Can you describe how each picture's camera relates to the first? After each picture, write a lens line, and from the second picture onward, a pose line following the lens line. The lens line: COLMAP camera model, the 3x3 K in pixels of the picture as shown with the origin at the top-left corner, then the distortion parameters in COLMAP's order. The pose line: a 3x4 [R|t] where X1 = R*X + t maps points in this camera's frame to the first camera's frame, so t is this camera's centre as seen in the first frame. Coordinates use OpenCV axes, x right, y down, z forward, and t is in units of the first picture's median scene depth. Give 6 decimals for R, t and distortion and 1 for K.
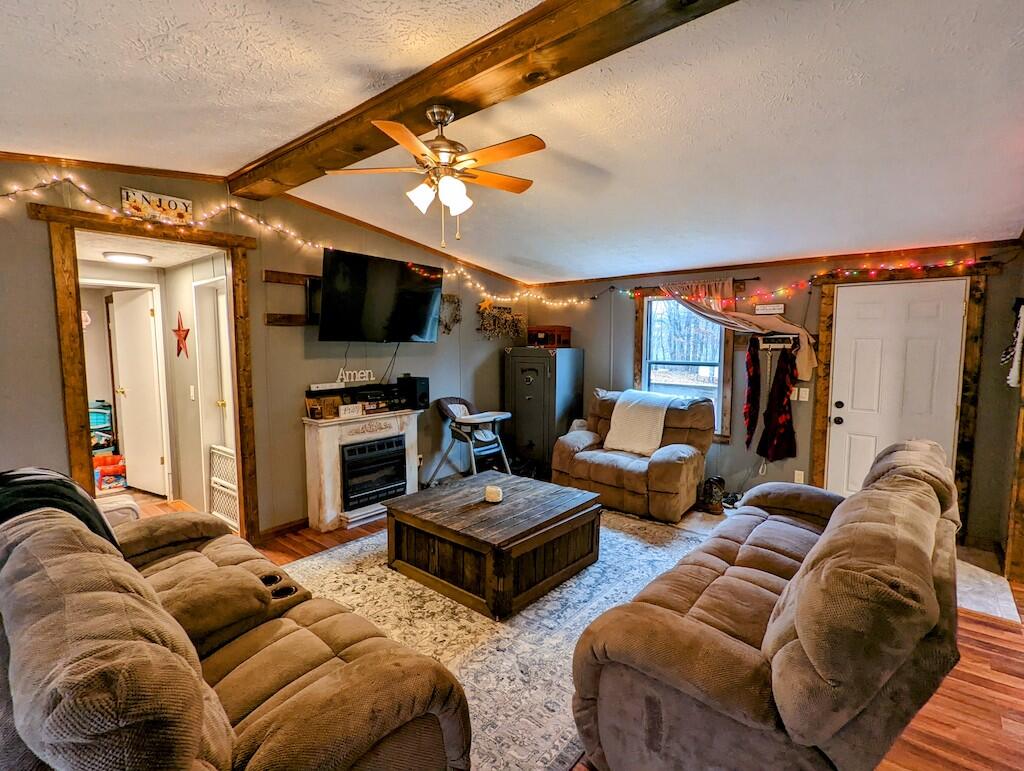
lens RADIAL K [[486.8, 0, 503.1], [0, 486.8, 384.1], [0, 0, 1]] dist [0.003900, 0.000314]
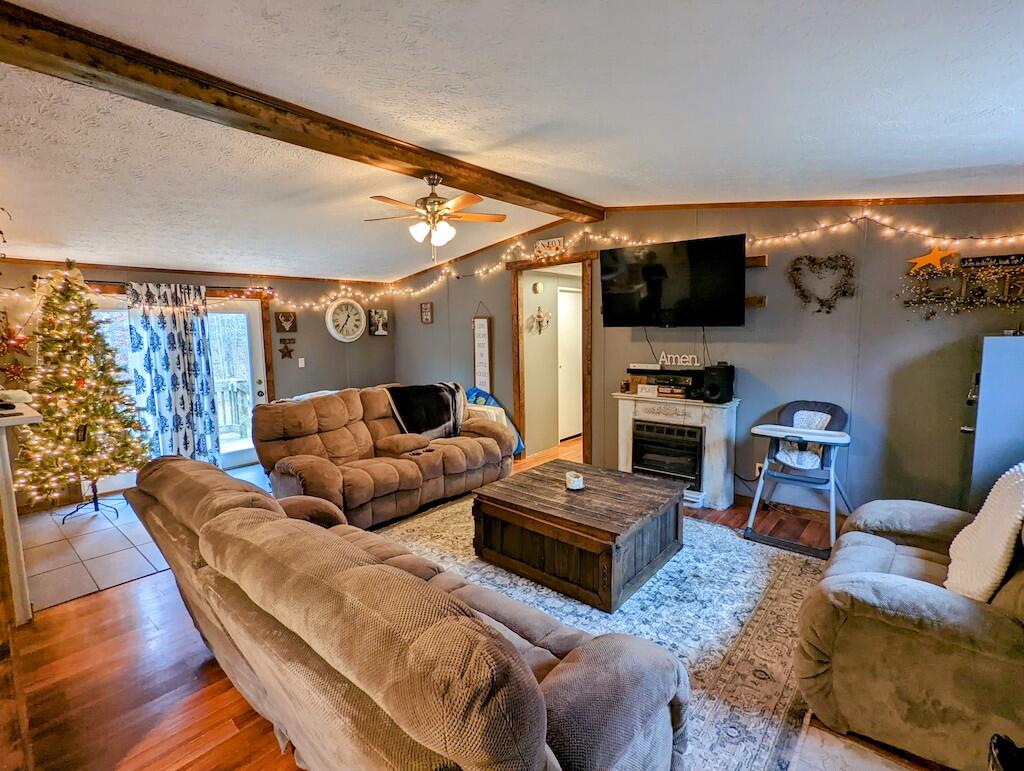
lens RADIAL K [[486.8, 0, 503.1], [0, 486.8, 384.1], [0, 0, 1]] dist [0.003900, 0.000314]
pose [[-0.009653, 0.114518, -0.993374, 0.791199], [-0.071525, 0.990797, 0.114916, -0.063136], [0.997392, 0.072160, -0.001373, 0.697586]]
